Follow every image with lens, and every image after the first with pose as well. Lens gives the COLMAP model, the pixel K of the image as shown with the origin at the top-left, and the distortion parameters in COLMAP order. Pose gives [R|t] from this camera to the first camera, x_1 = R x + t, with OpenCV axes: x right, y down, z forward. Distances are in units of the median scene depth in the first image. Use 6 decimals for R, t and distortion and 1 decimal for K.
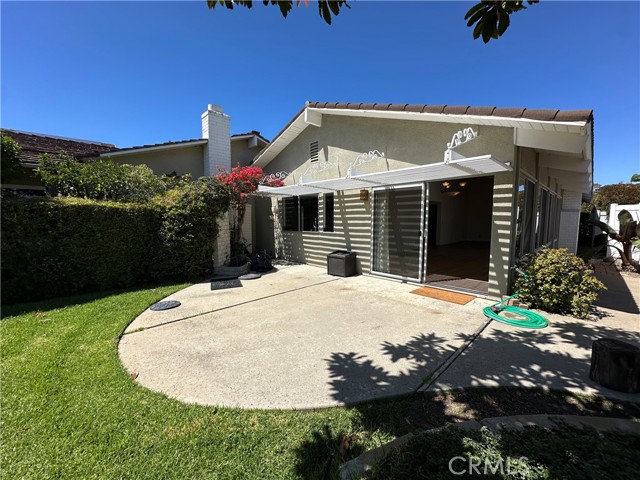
lens RADIAL K [[256.0, 0, 319.0], [0, 256.0, 241.5], [0, 0, 1]] dist [-0.003038, -0.000402]
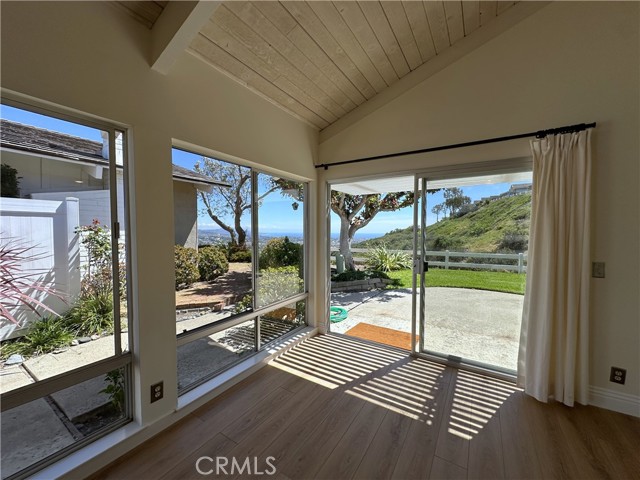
lens RADIAL K [[256.0, 0, 318.8], [0, 256.0, 241.5], [0, 0, 1]] dist [-0.003038, -0.000402]
pose [[-0.969974, 0.008105, -0.243074, 1.045326], [-0.021770, 0.992539, 0.119969, -0.204170], [0.242233, 0.121659, -0.962560, 2.044510]]
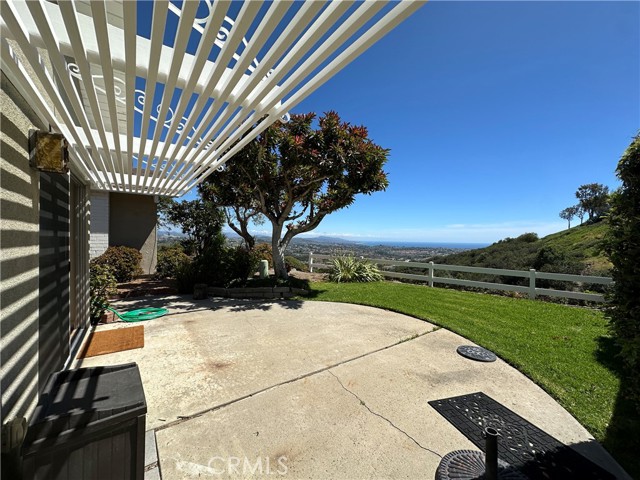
lens RADIAL K [[256.0, 0, 317.4], [0, 256.0, 241.0], [0, 0, 1]] dist [-0.003038, -0.000402]
pose [[-0.993018, -0.011659, 0.117382, -0.229832], [-0.001113, 0.995985, 0.089516, -0.180536], [-0.117955, 0.088760, -0.989044, 2.013153]]
